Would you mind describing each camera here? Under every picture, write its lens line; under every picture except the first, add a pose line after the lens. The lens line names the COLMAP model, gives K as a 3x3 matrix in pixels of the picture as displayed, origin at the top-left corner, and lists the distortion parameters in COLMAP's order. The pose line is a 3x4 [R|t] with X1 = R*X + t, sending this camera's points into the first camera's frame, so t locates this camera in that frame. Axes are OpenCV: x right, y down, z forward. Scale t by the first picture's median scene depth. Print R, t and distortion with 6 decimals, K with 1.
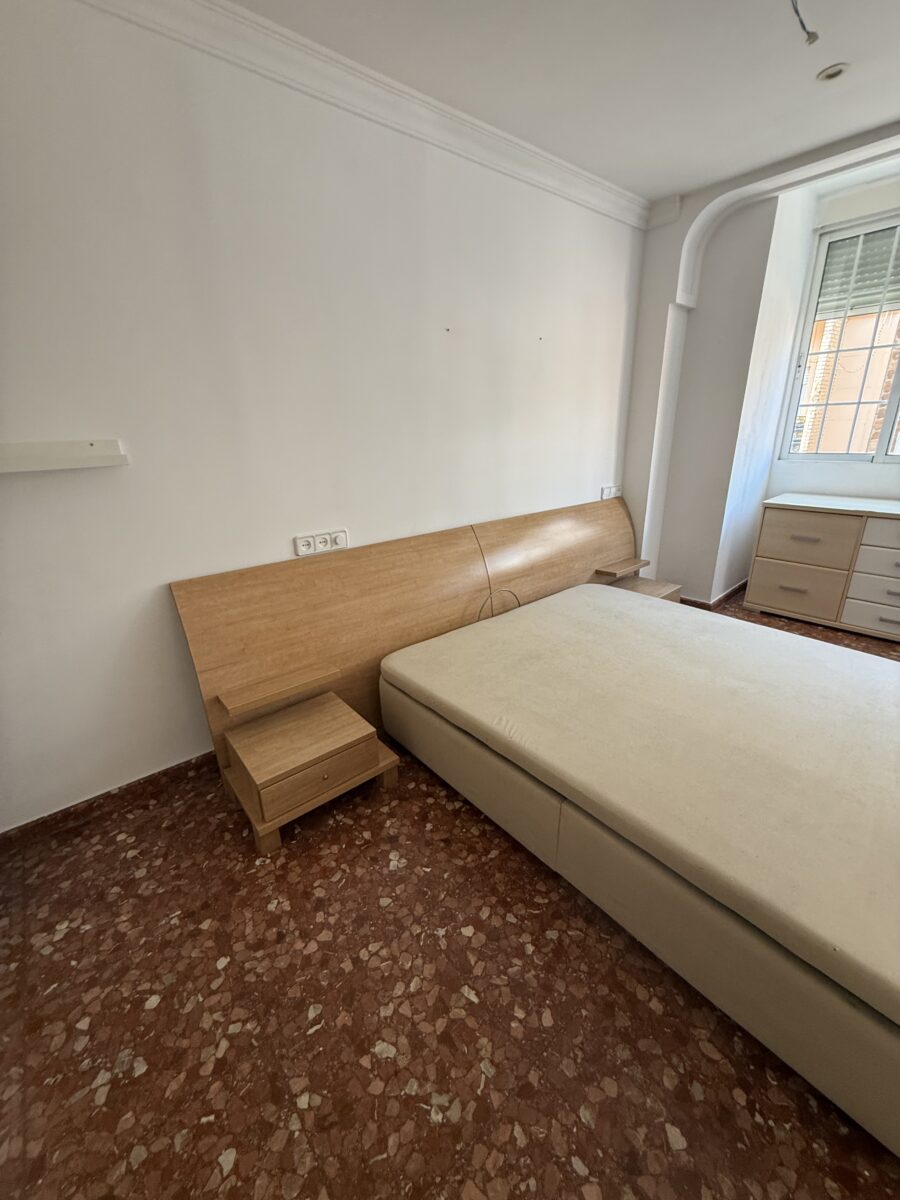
lens RADIAL K [[478.6, 0, 452.3], [0, 478.6, 596.1], [0, 0, 1]] dist [-0.001848, 0.000345]
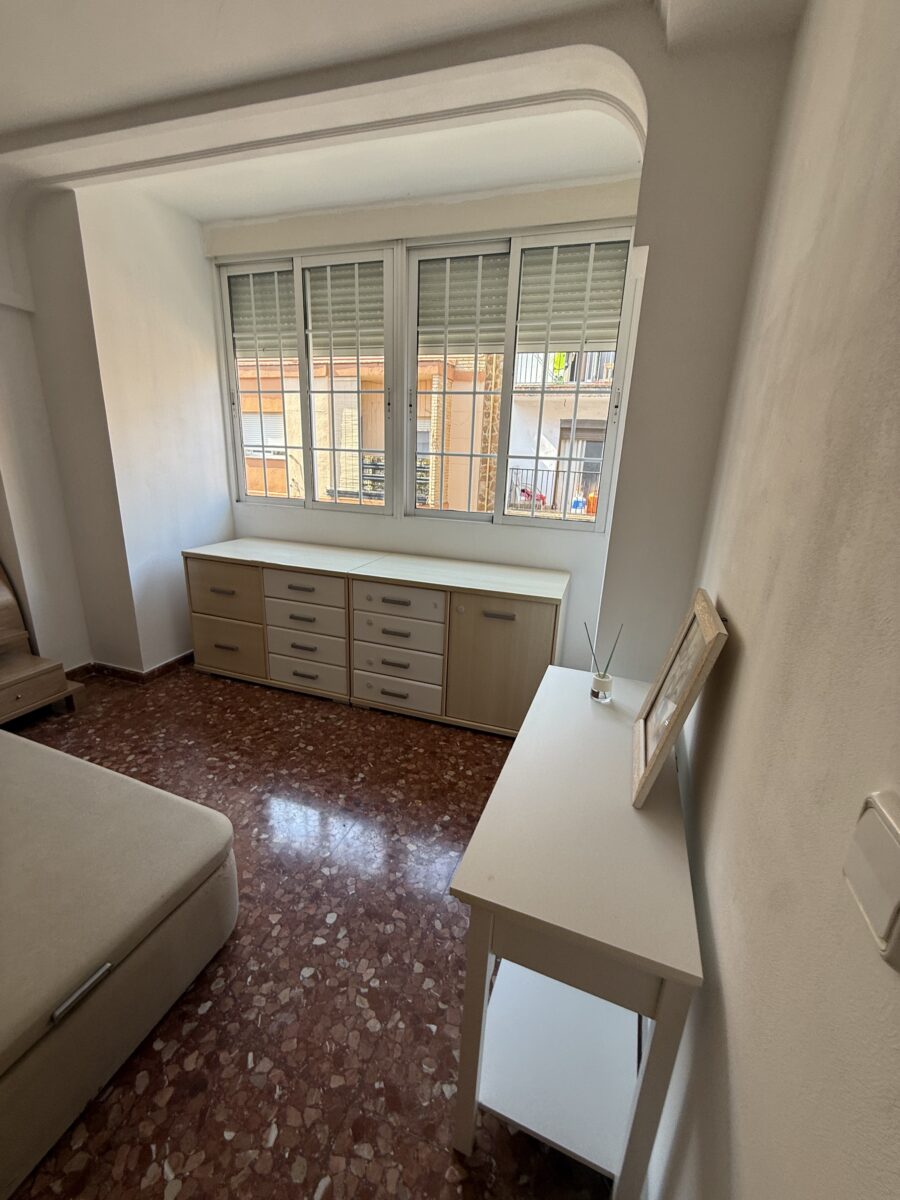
lens RADIAL K [[478.6, 0, 452.3], [0, 478.6, 596.1], [0, 0, 1]] dist [-0.001848, 0.000345]
pose [[0.866456, -0.074934, 0.493597, 0.711753], [0.102071, 0.994377, -0.028215, -0.044897], [-0.488707, 0.074829, 0.869233, 0.012655]]
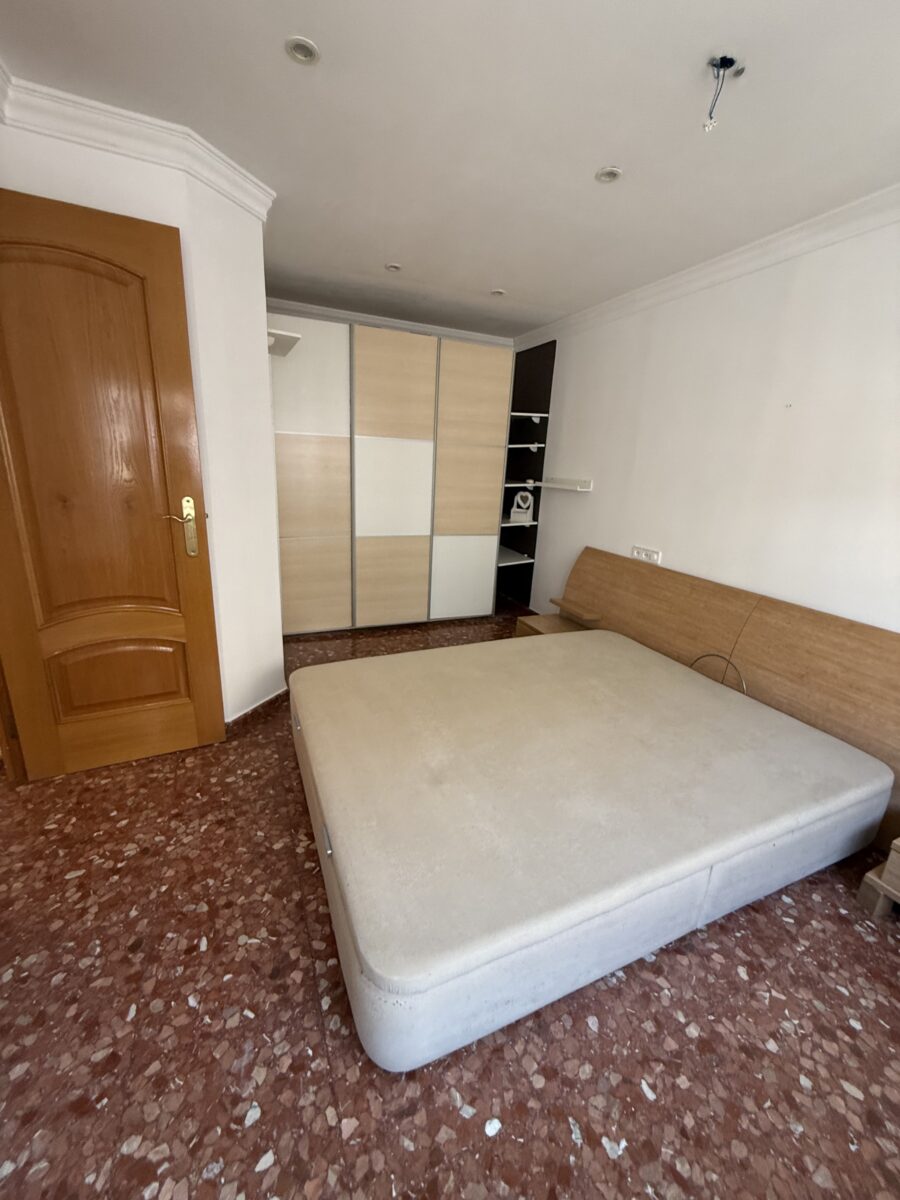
lens RADIAL K [[478.6, 0, 452.3], [0, 478.6, 596.1], [0, 0, 1]] dist [-0.001848, 0.000345]
pose [[-0.282556, 0.273388, -0.919468, 0.972444], [-0.362069, 0.857229, 0.366148, -0.241529], [0.888295, 0.436368, -0.143230, 0.516578]]
